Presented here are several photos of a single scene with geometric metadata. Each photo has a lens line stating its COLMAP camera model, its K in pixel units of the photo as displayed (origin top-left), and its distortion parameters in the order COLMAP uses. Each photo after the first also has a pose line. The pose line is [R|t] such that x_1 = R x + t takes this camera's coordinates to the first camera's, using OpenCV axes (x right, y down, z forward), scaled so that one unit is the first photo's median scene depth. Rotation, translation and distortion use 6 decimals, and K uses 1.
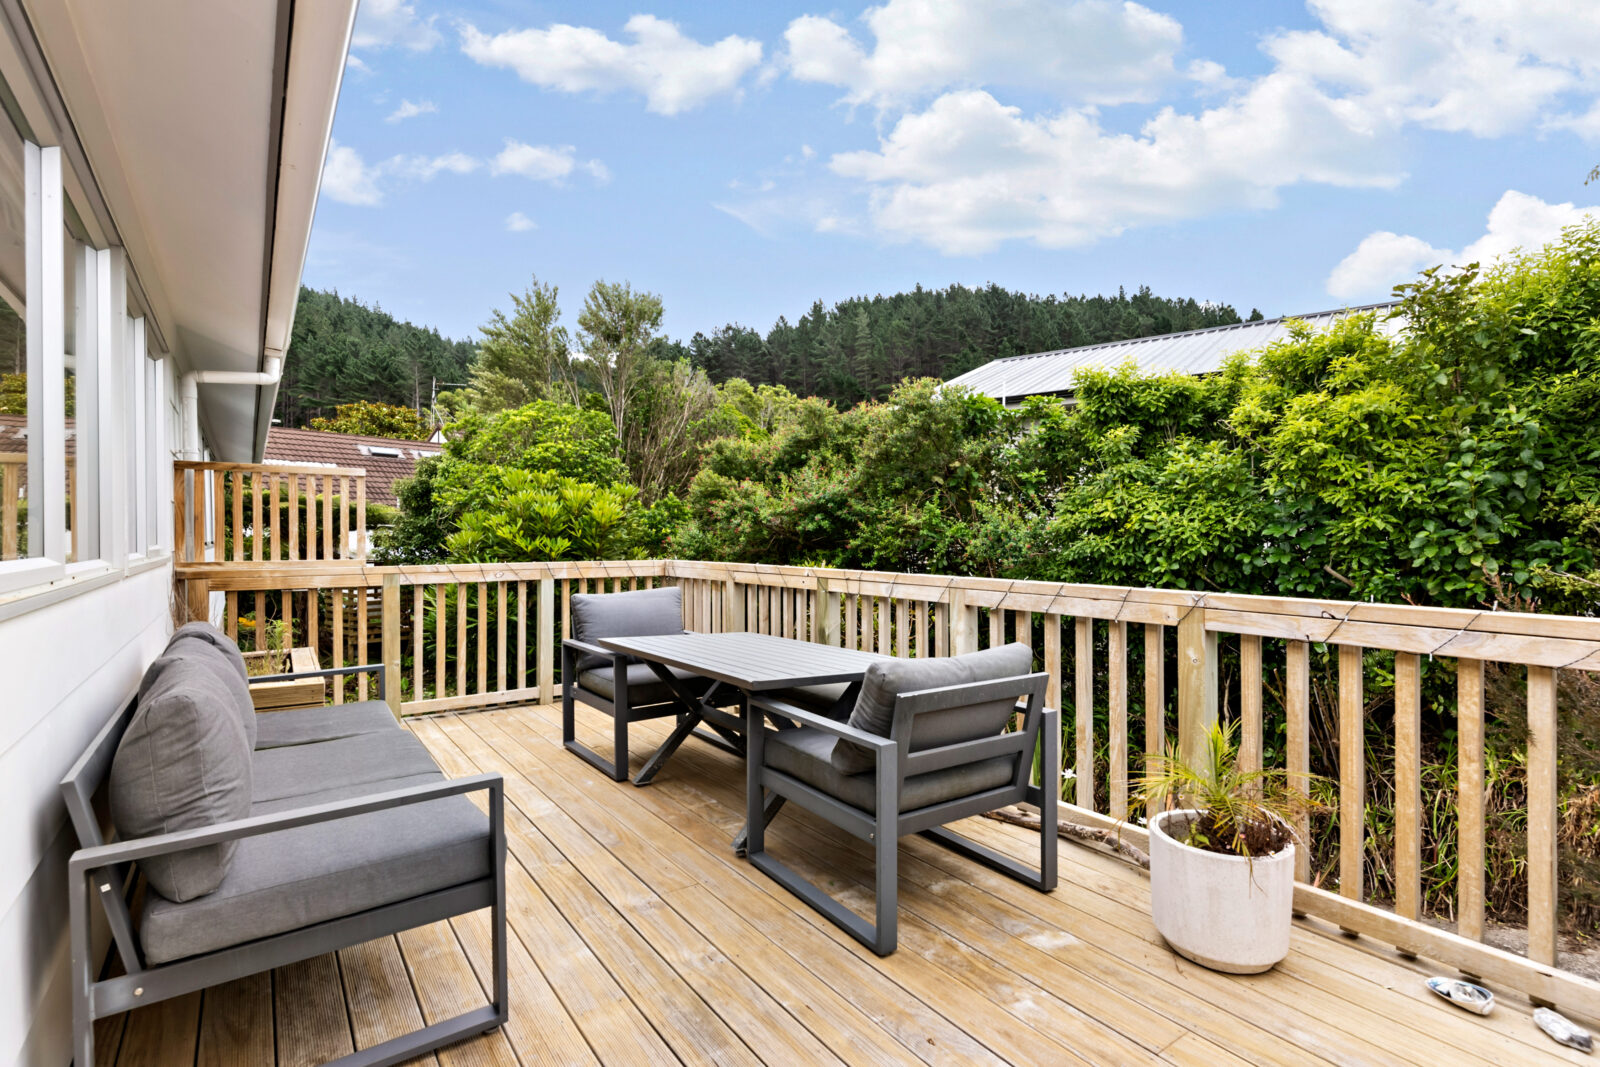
lens RADIAL K [[763.7, 0, 795.9], [0, 763.7, 539.1], [0, 0, 1]] dist [-0.000813, 0.000469]
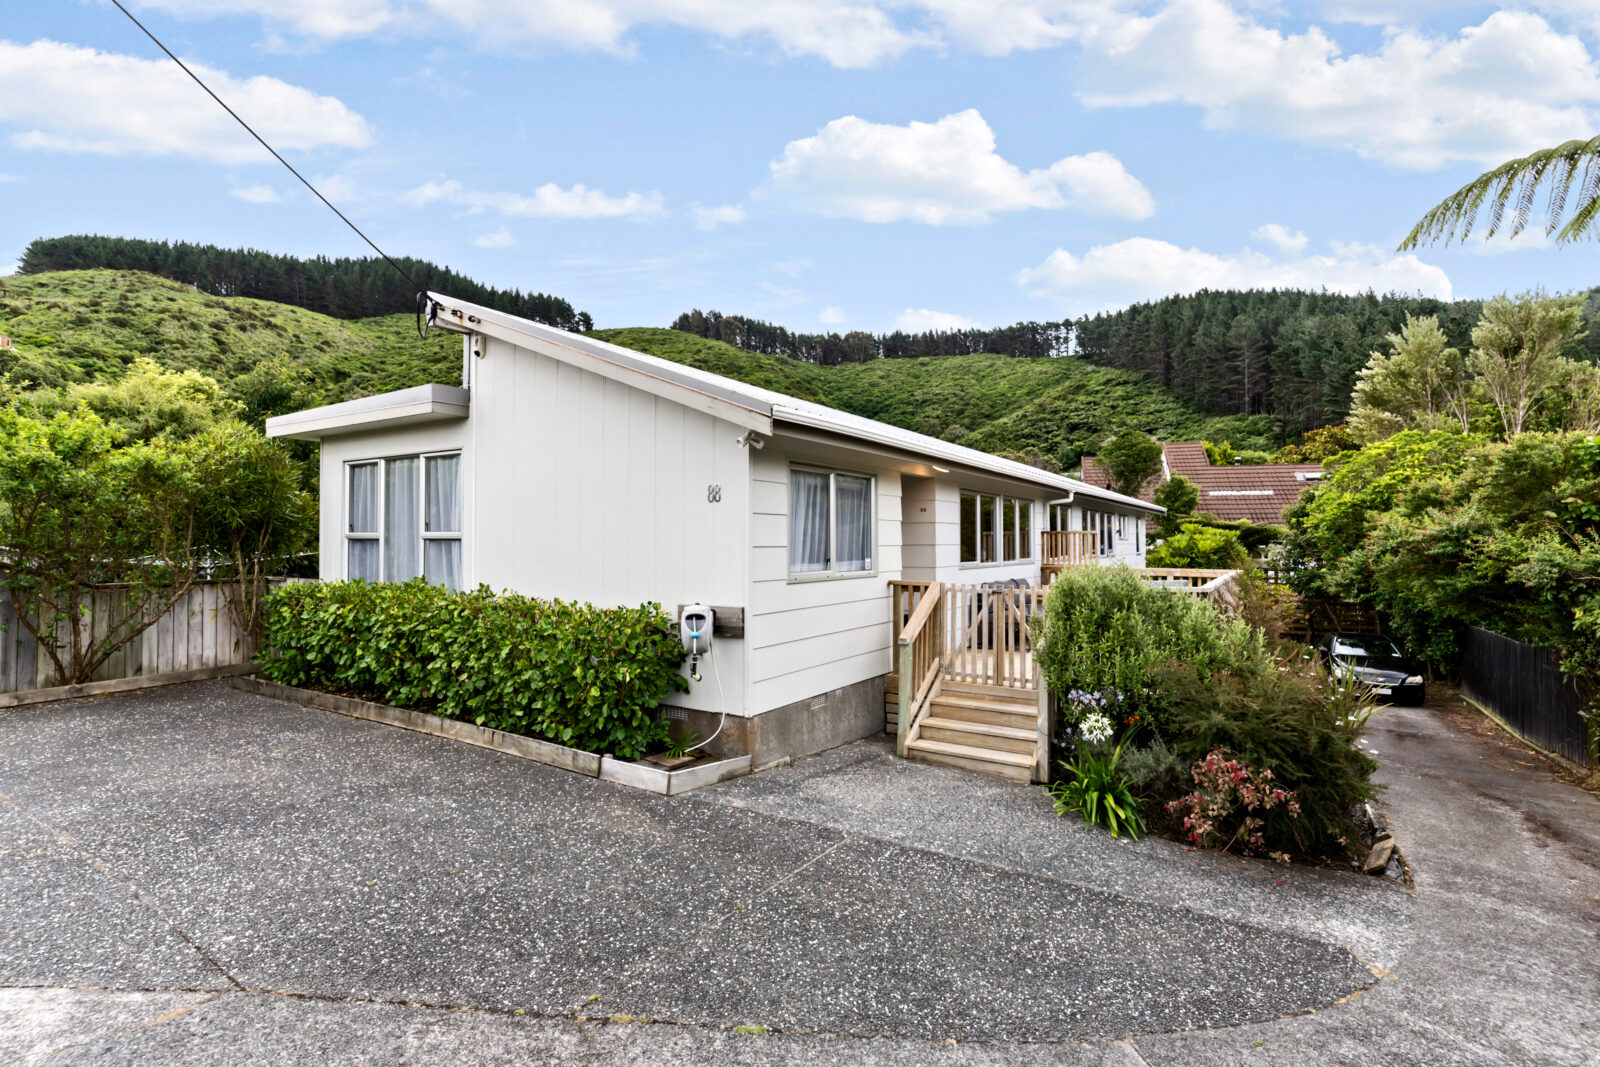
lens RADIAL K [[785.3, 0, 802.2], [0, 785.3, 527.4], [0, 0, 1]] dist [0.000489, 0.000805]
pose [[0.366660, -0.014702, -0.930239, 0.420281], [-0.006978, 0.999804, -0.018551, -0.011773], [0.930329, 0.013293, 0.366485, -0.252934]]
